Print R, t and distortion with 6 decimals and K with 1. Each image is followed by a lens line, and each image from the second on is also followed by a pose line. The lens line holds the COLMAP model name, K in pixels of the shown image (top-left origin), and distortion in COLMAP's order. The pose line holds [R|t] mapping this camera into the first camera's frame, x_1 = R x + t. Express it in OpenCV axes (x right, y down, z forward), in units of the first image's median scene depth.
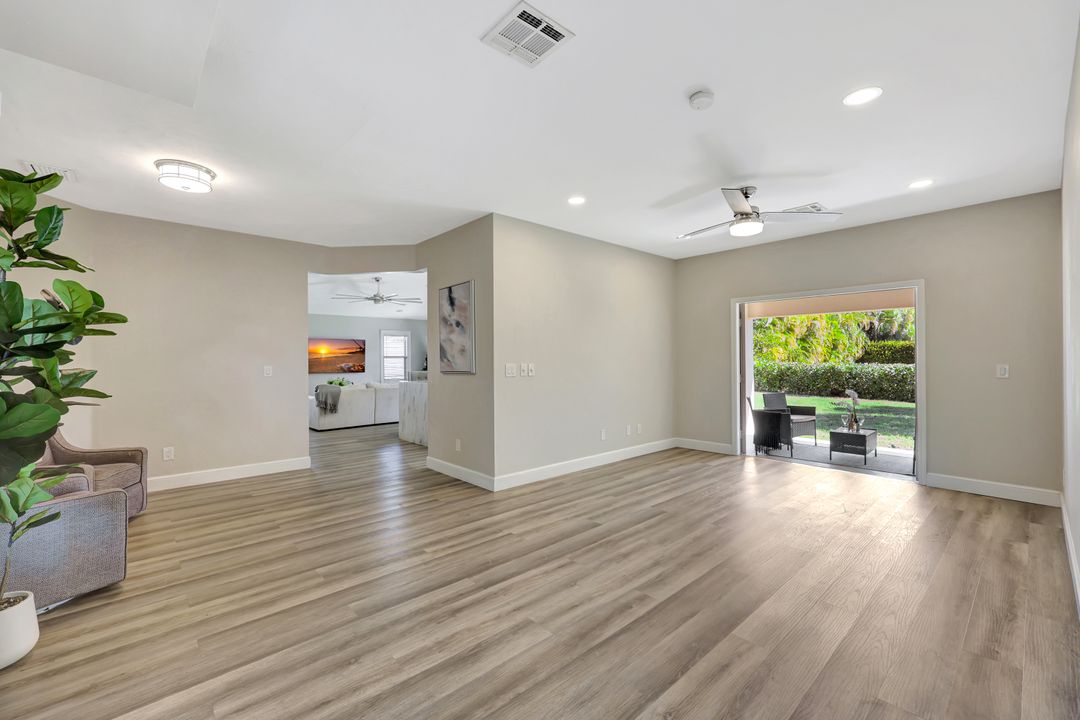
lens RADIAL K [[442.4, 0, 538.4], [0, 442.4, 361.8], [0, 0, 1]] dist [-0.000709, -0.000114]
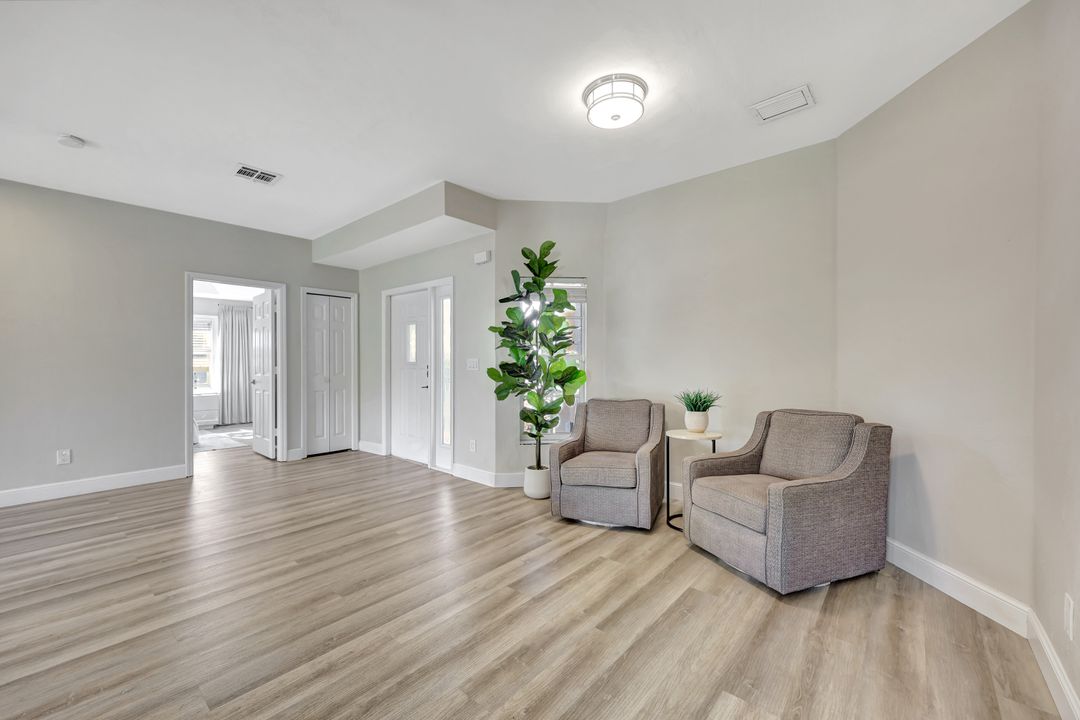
lens RADIAL K [[428.5, 0, 540.0], [0, 428.5, 360.0], [0, 0, 1]] dist [-0.000814, -0.000218]
pose [[-0.991857, 0.011448, -0.126840, -0.477722], [0.011196, 0.999934, 0.002699, 0.018414], [0.126863, 0.001257, -0.991919, 1.437556]]
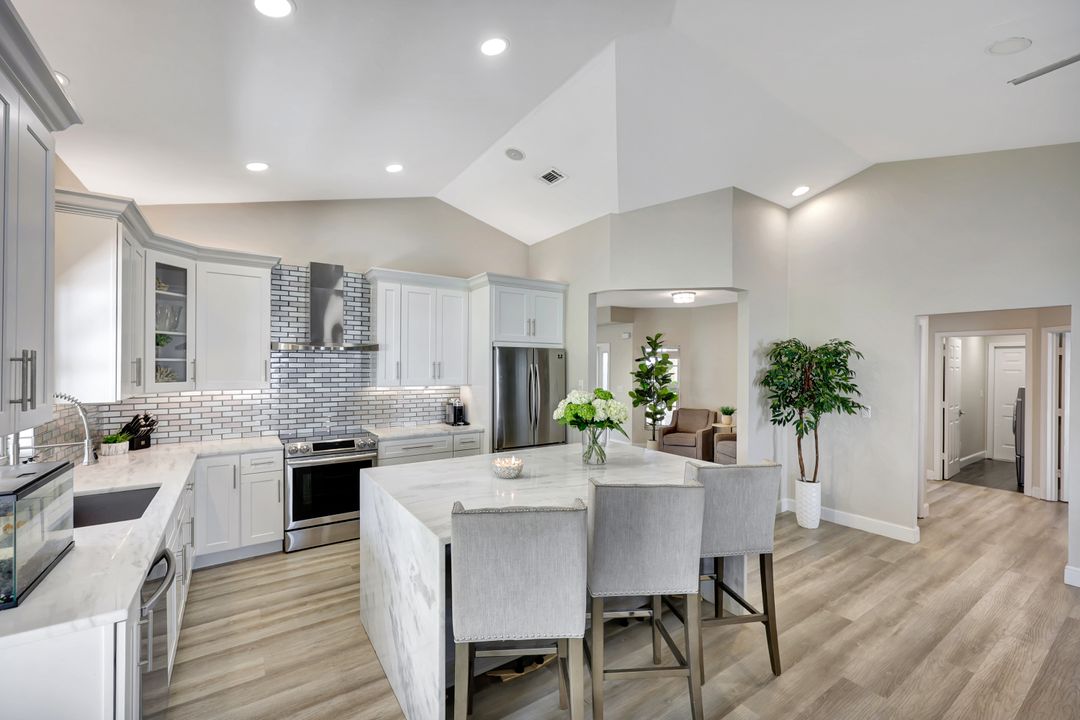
lens RADIAL K [[442.4, 0, 538.4], [0, 442.4, 361.8], [0, 0, 1]] dist [-0.000709, -0.000114]
pose [[-0.990417, 0.004431, 0.138041, -0.347379], [0.003822, 0.999982, -0.004672, -0.095048], [-0.138059, -0.004100, -0.990415, 2.593905]]
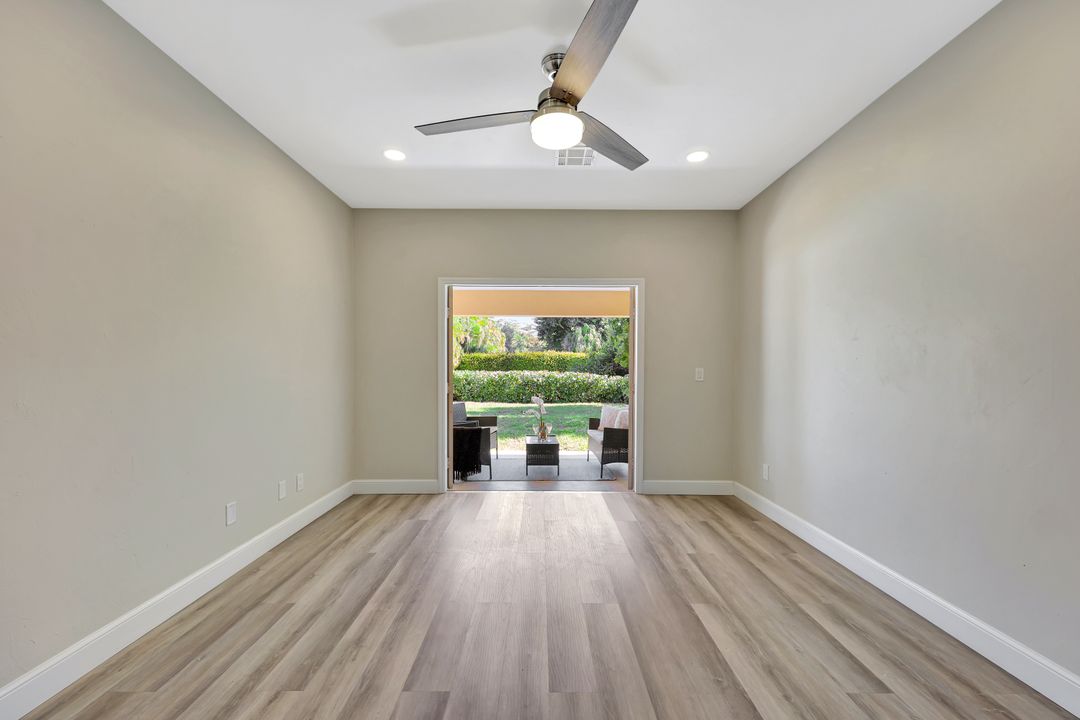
lens RADIAL K [[433.1, 0, 534.0], [0, 433.1, 375.2], [0, 0, 1]] dist [-0.011023, 0.000124]
pose [[0.673344, -0.006573, 0.739300, 0.029720], [-0.001669, 0.999944, 0.010411, 0.013786], [-0.739328, -0.008244, 0.673295, 0.602713]]
